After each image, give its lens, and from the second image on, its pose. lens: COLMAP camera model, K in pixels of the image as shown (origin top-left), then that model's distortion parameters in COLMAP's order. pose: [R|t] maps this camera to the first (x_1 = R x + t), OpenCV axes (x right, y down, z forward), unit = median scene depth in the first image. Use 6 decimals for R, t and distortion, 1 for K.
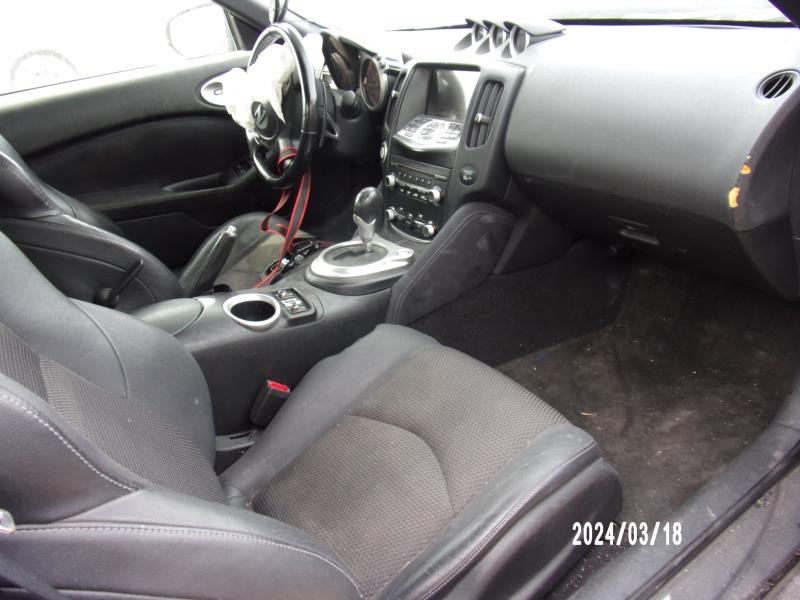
lens RADIAL K [[581.2, 0, 379.0], [0, 581.2, 298.8], [0, 0, 1]] dist [-0.027195, 0.038833]
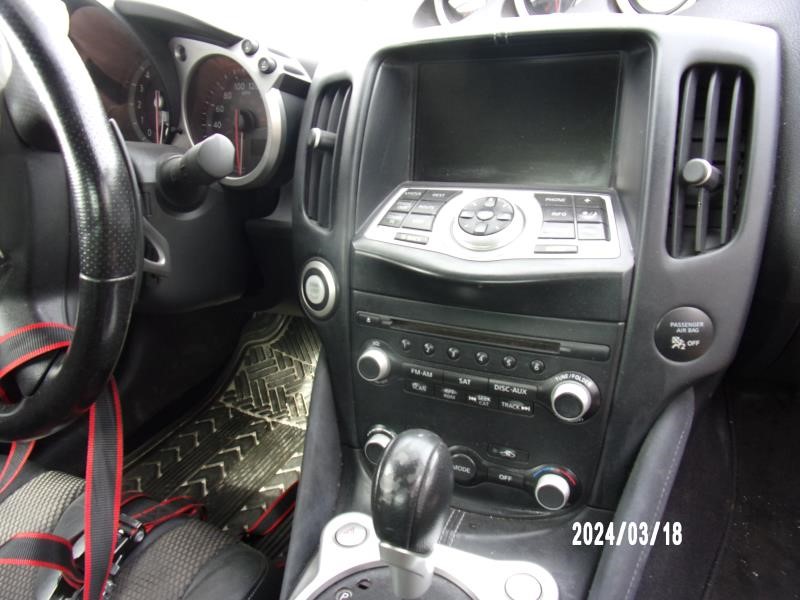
lens RADIAL K [[581.2, 0, 379.0], [0, 581.2, 298.8], [0, 0, 1]] dist [-0.027195, 0.038833]
pose [[0.864434, -0.193650, 0.463955, -0.141429], [0.238865, 0.970225, -0.040088, -0.232117], [-0.442378, 0.145476, 0.884951, 0.680386]]
